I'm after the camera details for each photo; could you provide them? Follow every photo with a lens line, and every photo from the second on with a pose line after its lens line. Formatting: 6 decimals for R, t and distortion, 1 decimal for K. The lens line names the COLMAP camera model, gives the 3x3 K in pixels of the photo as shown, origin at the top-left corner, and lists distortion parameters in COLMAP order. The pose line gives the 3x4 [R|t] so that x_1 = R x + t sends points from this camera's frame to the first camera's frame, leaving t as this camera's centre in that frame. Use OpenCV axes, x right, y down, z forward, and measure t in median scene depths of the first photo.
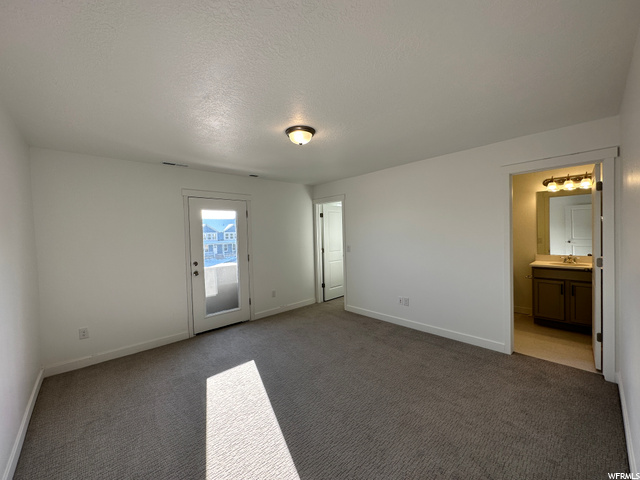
lens RADIAL K [[255.7, 0, 320.0], [0, 255.7, 241.1], [0, 0, 1]] dist [-0.002850, 0.001770]
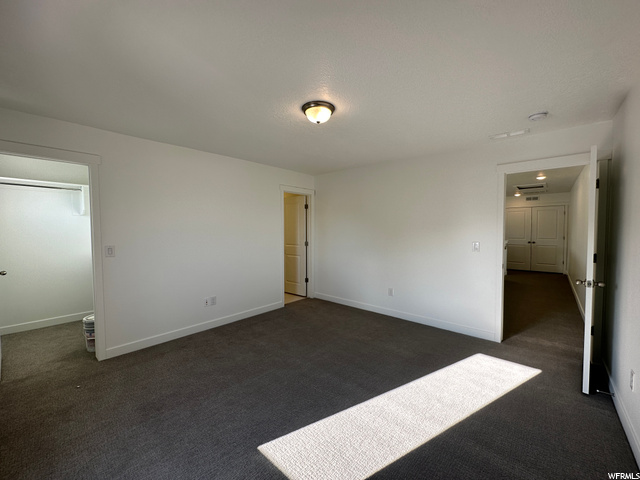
lens RADIAL K [[255.7, 0, 320.0], [0, 255.7, 238.0], [0, 0, 1]] dist [-0.002850, 0.001770]
pose [[-0.102145, -0.017836, 0.994610, -0.631376], [0.020122, 0.999598, 0.019992, -0.003667], [-0.994566, 0.022056, -0.101745, 0.698359]]
